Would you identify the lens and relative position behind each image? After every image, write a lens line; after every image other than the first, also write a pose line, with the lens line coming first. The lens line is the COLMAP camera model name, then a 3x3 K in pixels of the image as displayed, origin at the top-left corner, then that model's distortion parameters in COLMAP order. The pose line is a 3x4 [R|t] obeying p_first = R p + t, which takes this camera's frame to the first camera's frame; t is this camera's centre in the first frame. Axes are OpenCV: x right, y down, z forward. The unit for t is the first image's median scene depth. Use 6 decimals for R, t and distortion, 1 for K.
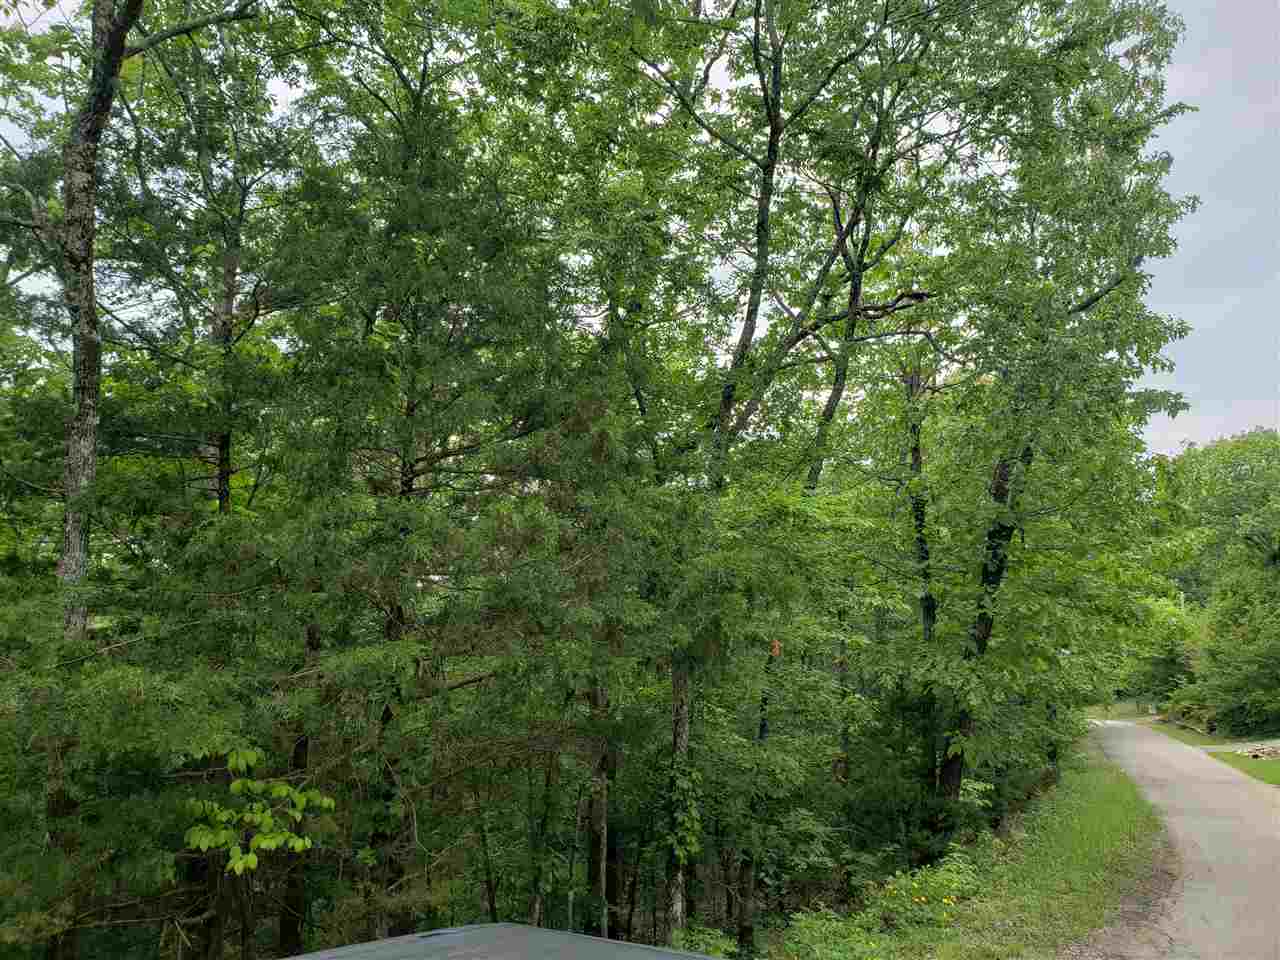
lens RADIAL K [[984.6, 0, 634.6], [0, 984.6, 475.6], [0, 0, 1]] dist [0.000788, -0.002339]
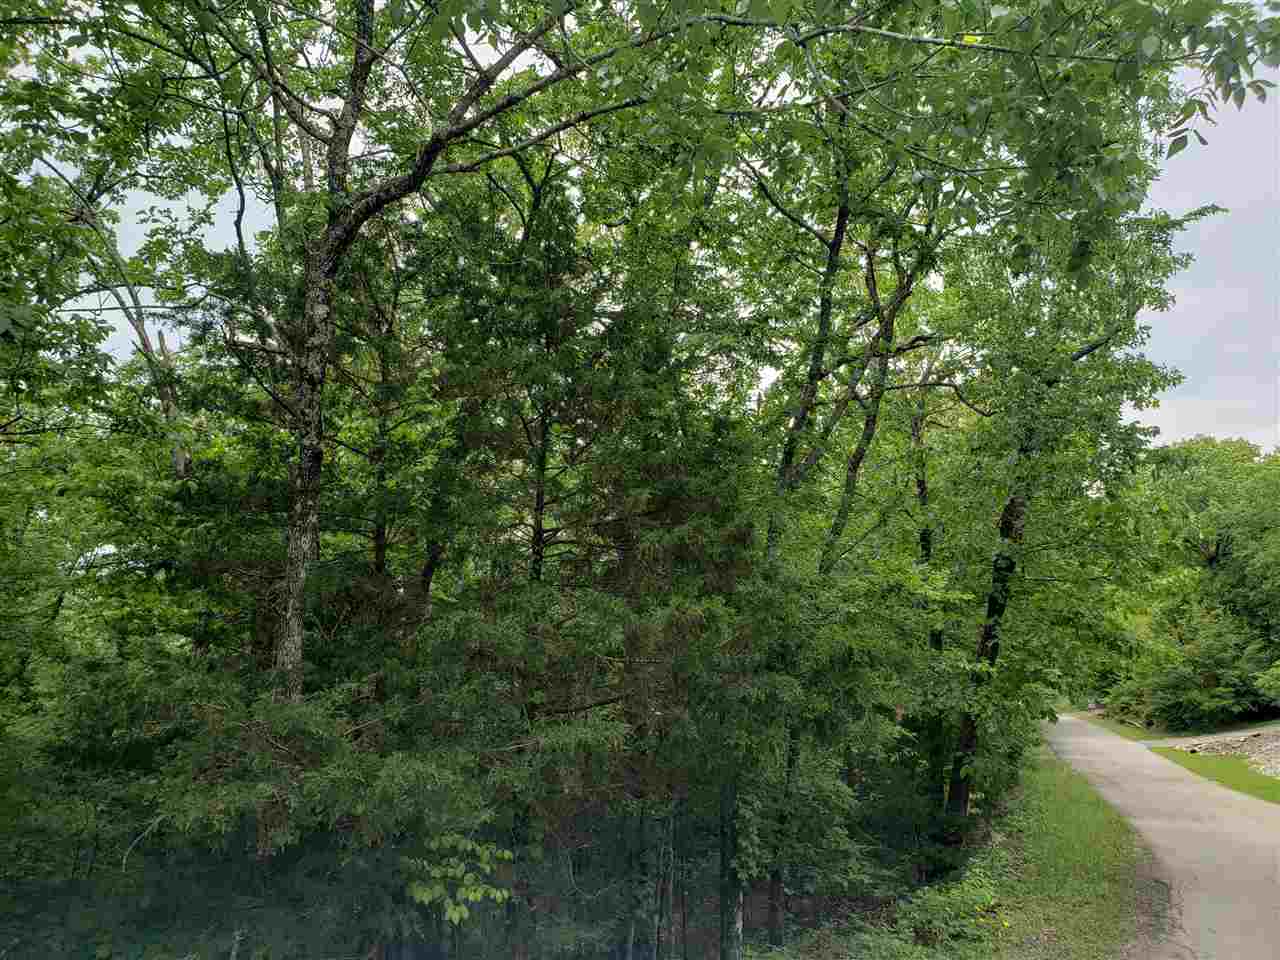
lens RADIAL K [[984.8, 0, 624.1], [0, 984.8, 477.9], [0, 0, 1]] dist [0.004988, -0.008561]
pose [[0.998897, 0.009512, 0.045988, -0.095847], [-0.010054, 0.999883, 0.011565, -0.045756], [-0.045872, -0.012015, 0.998875, -0.050593]]
